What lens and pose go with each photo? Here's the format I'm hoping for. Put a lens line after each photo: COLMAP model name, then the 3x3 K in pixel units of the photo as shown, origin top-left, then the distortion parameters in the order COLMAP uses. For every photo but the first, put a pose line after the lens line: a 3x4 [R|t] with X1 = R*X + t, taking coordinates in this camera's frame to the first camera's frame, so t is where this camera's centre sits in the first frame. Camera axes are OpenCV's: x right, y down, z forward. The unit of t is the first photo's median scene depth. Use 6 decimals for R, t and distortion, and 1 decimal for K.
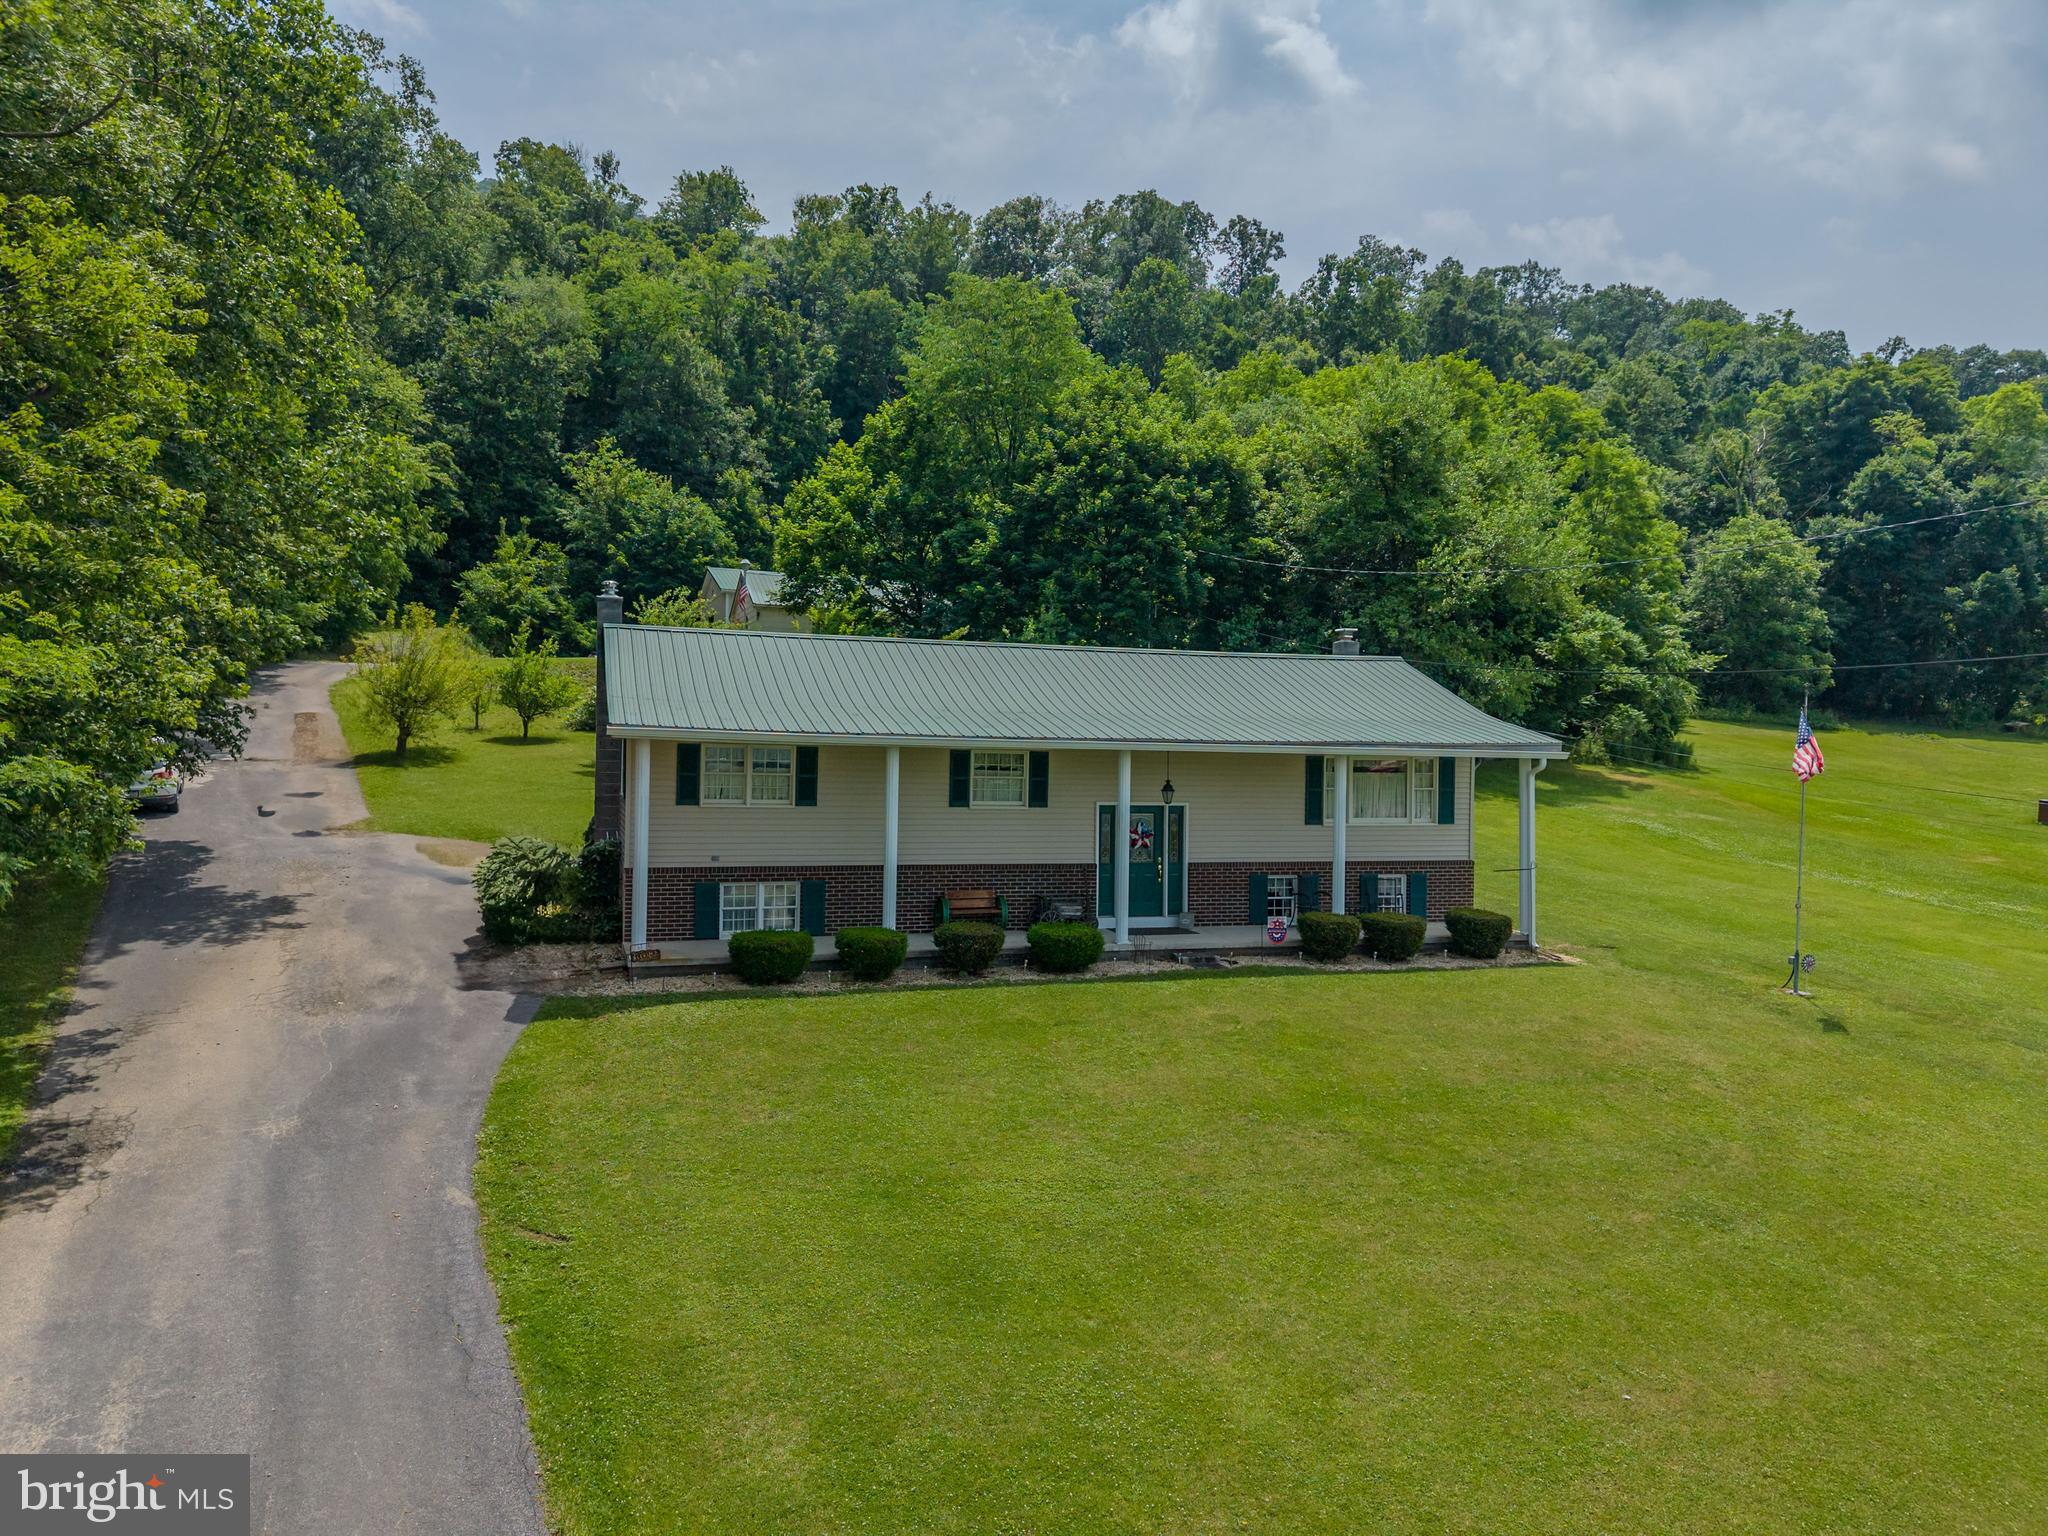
lens RADIAL K [[1370.0, 0, 1023.2], [0, 1370.0, 783.1], [0, 0, 1]] dist [0.030688, -0.025473]
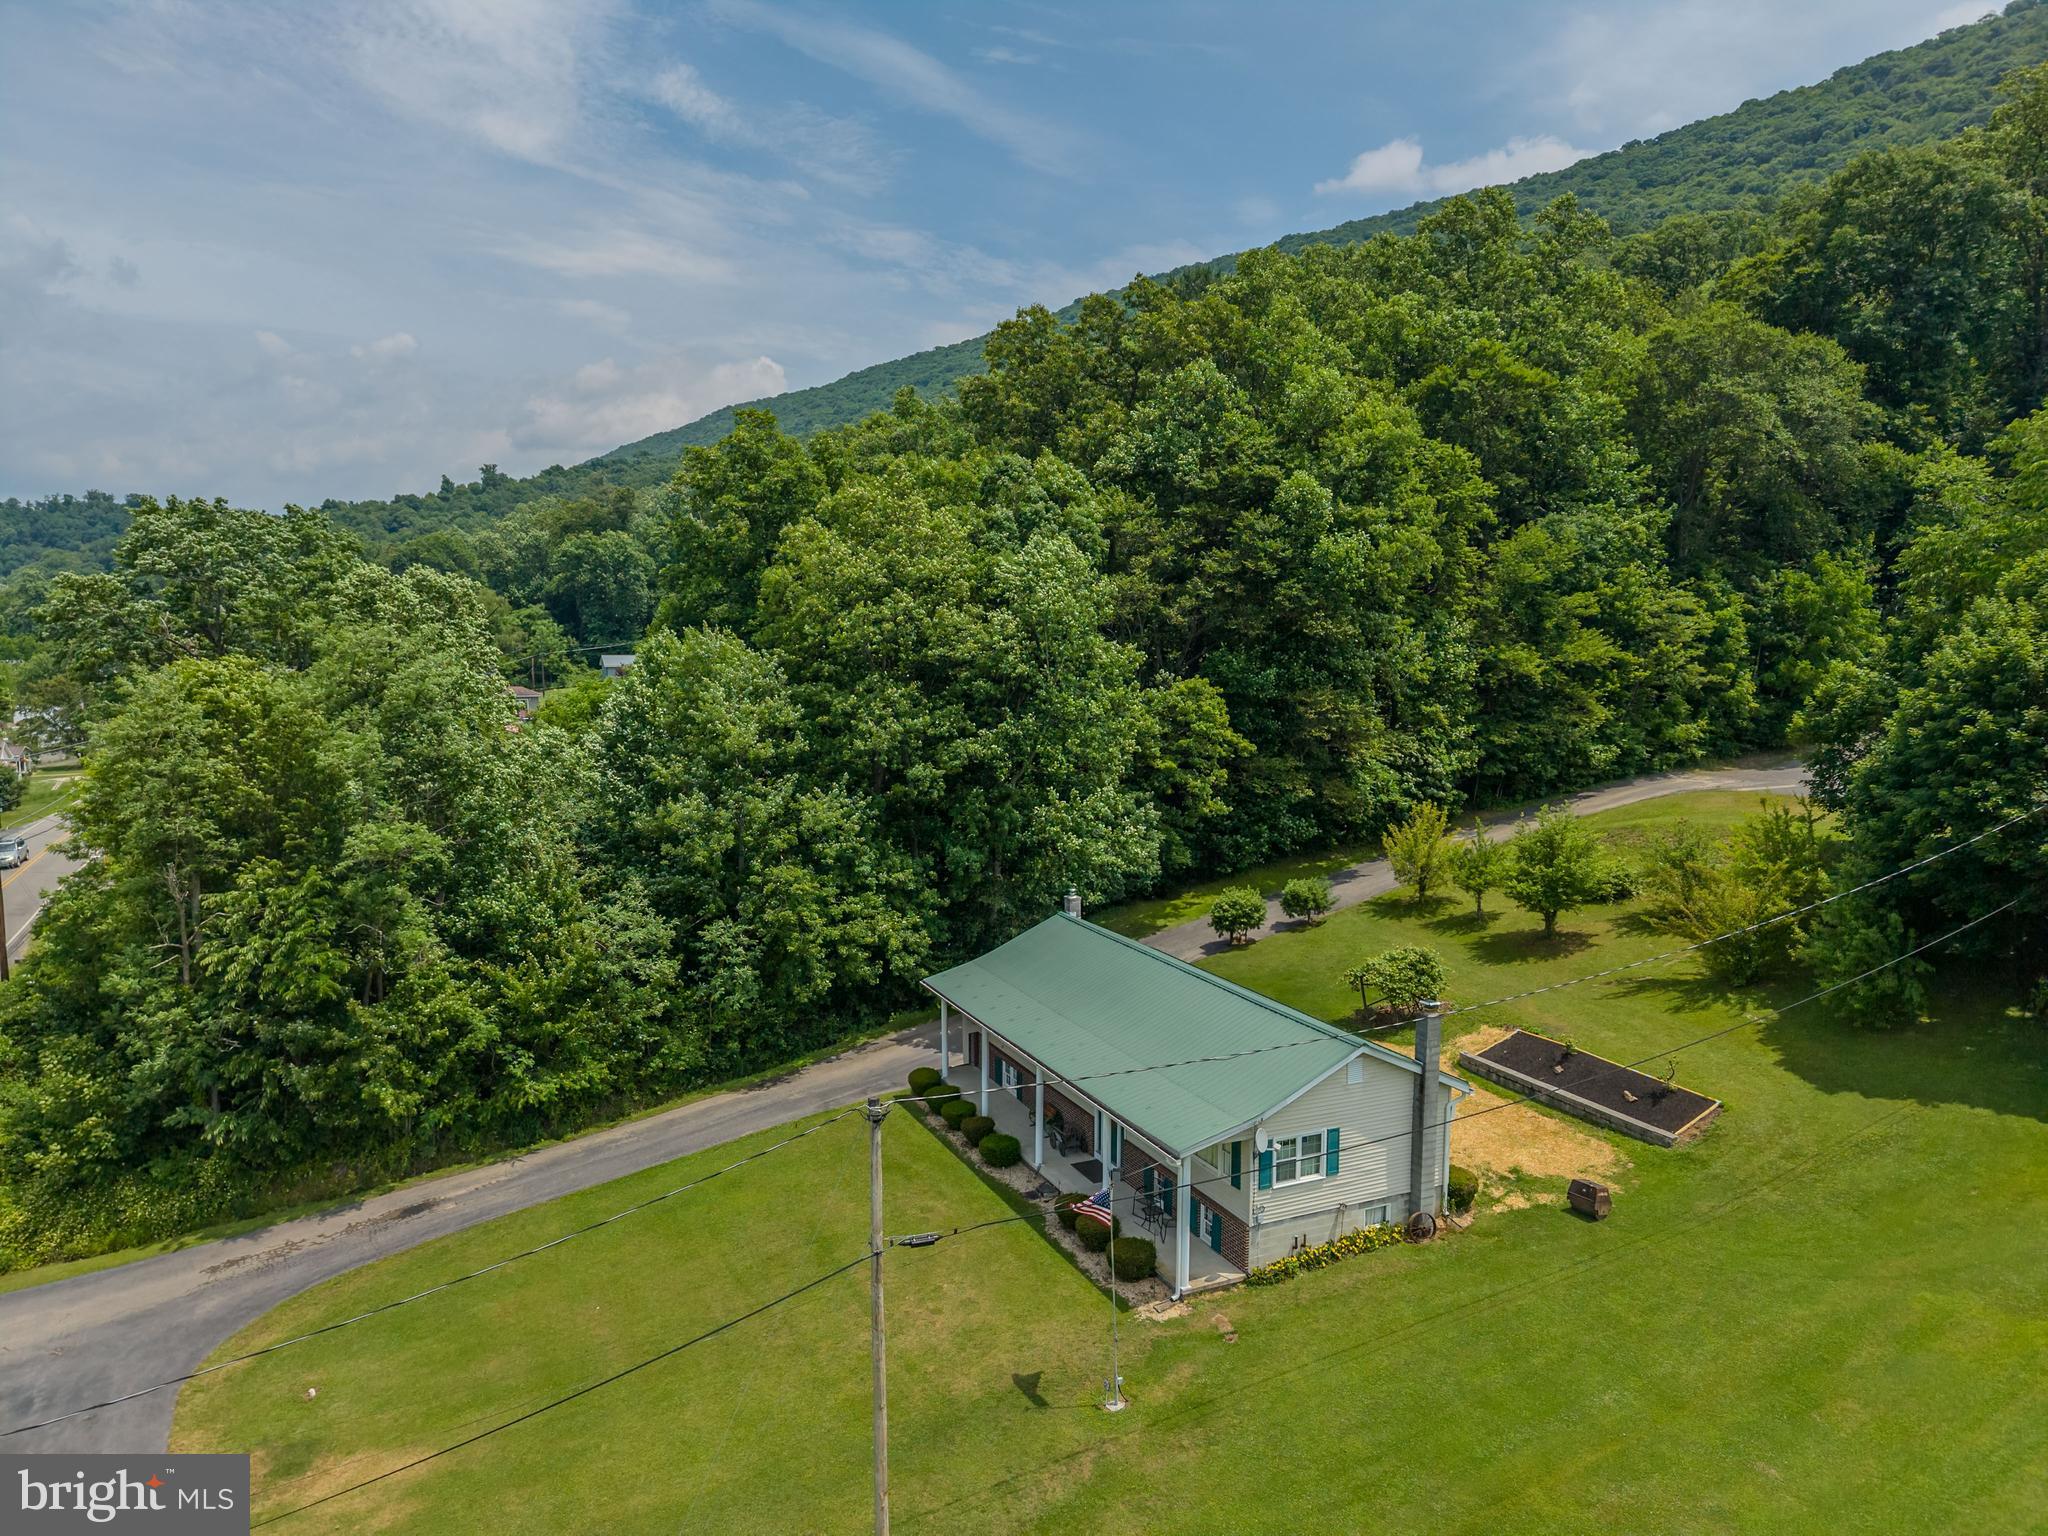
lens RADIAL K [[1383.2, 0, 1010.1], [0, 1383.2, 772.0], [0, 0, 1]] dist [0.012780, -0.012275]
pose [[0.120184, 0.091838, -0.988495, 0.721177], [-0.017648, 0.995752, 0.090366, -0.220634], [0.992595, 0.006584, 0.121294, 0.309840]]
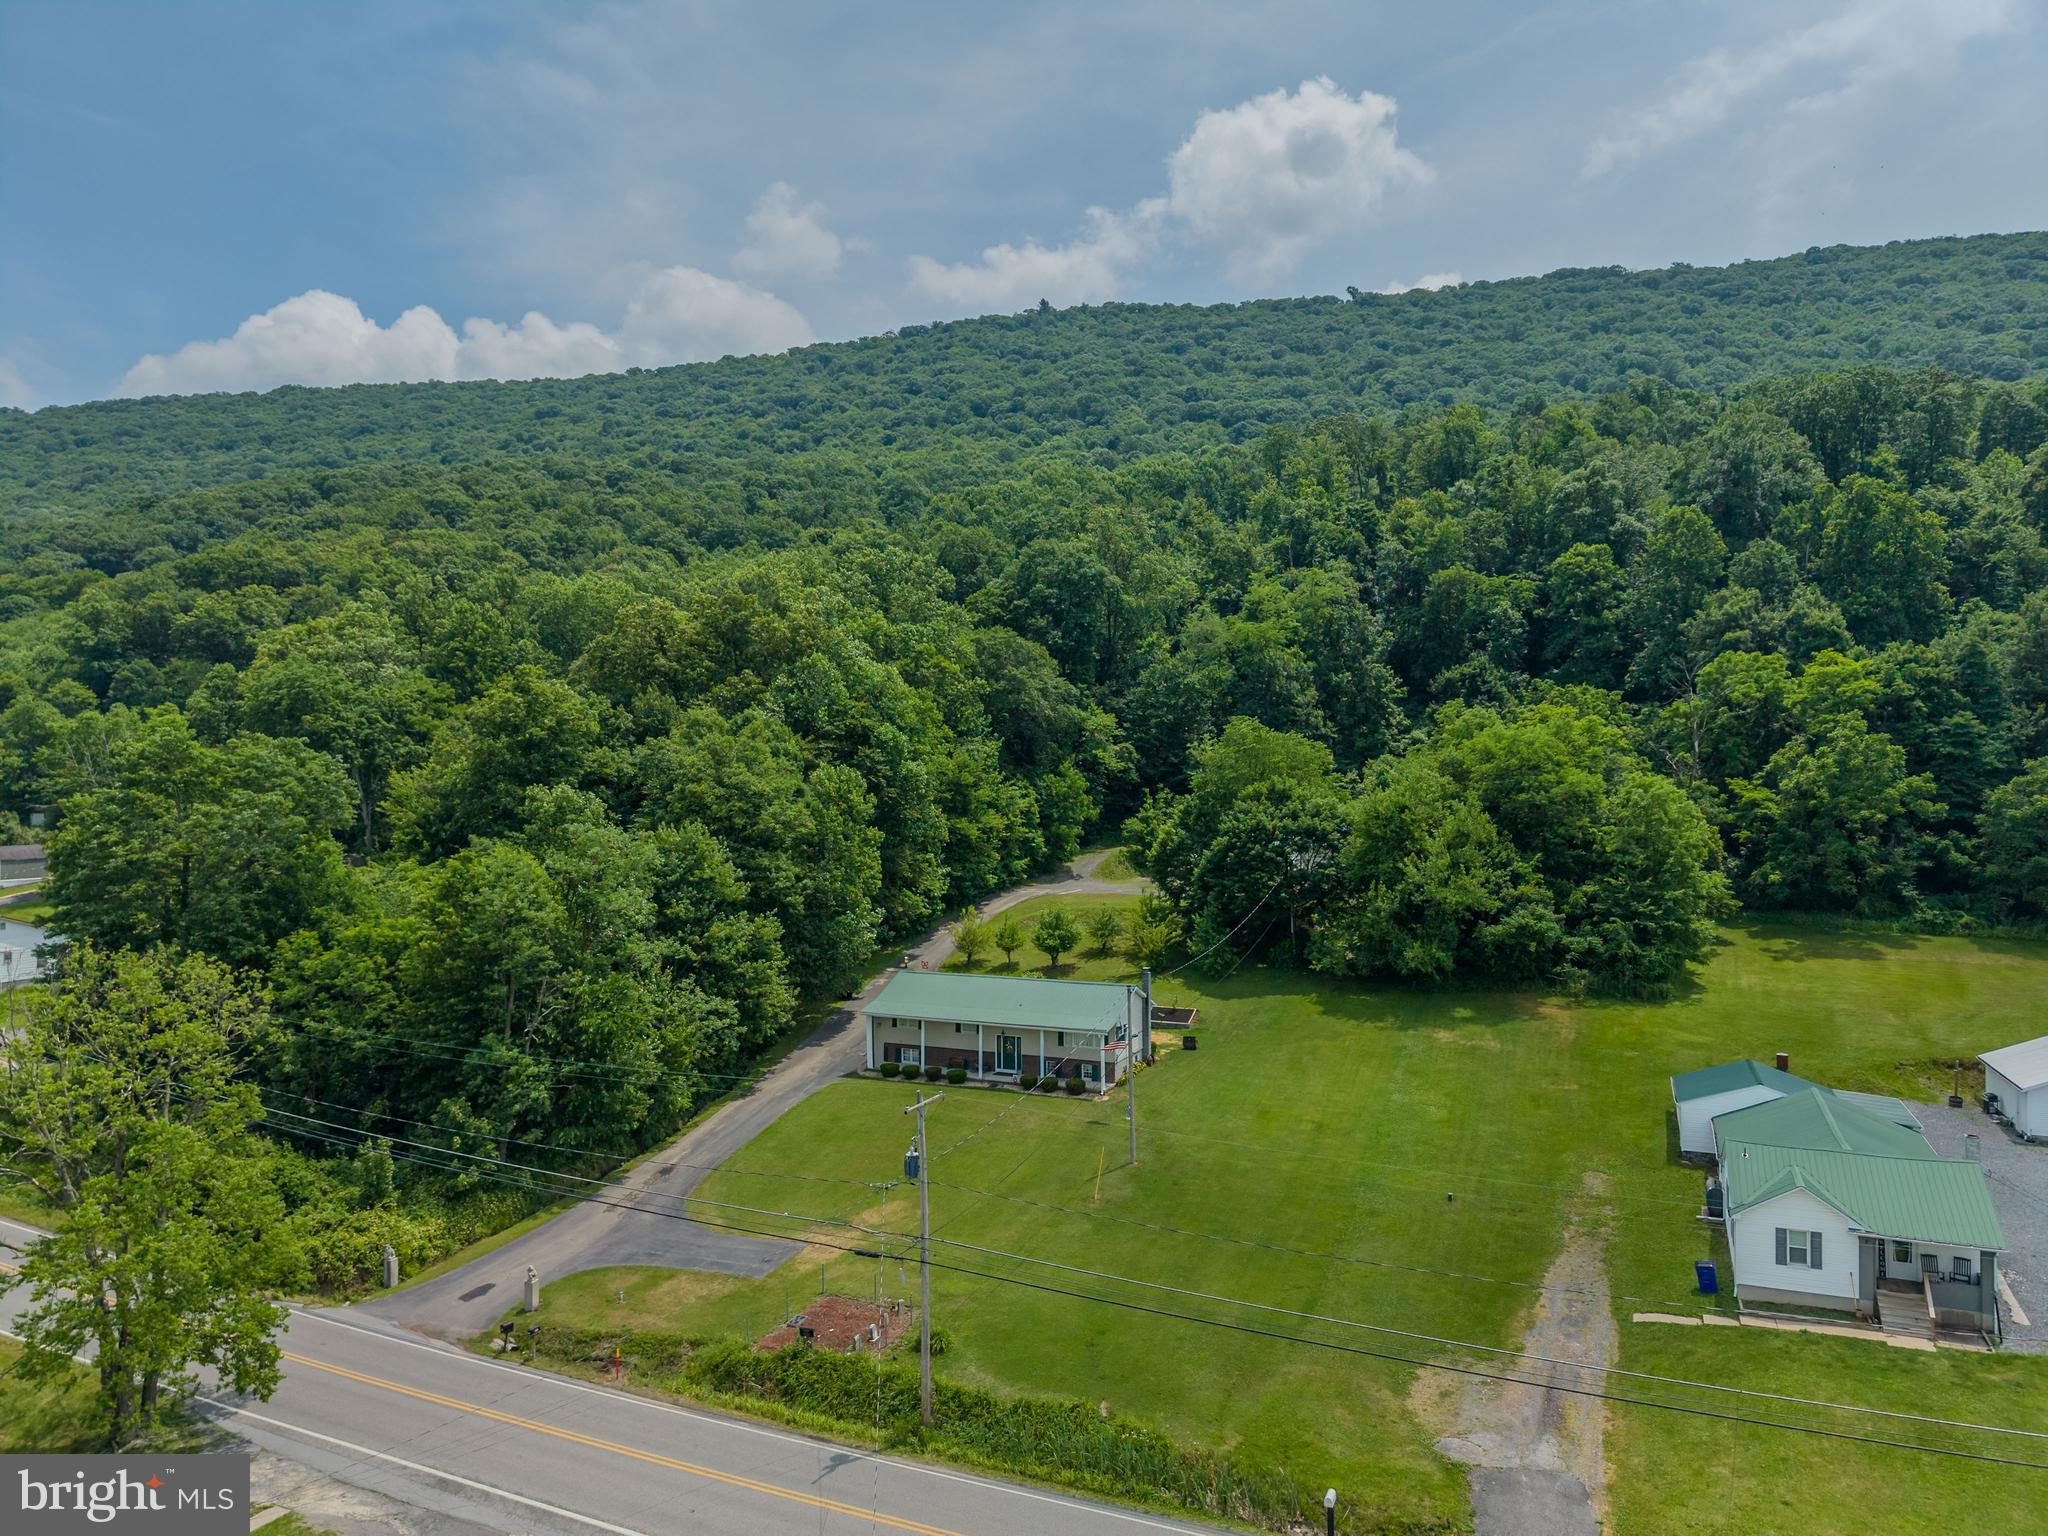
lens RADIAL K [[1371.4, 0, 1019.3], [0, 1371.4, 760.0], [0, 0, 1]] dist [0.093961, -0.145404]
pose [[0.739086, -0.026915, -0.673074, 1.088787], [0.001702, 0.999273, -0.038090, -0.241903], [0.673609, 0.027006, 0.738594, -0.686047]]
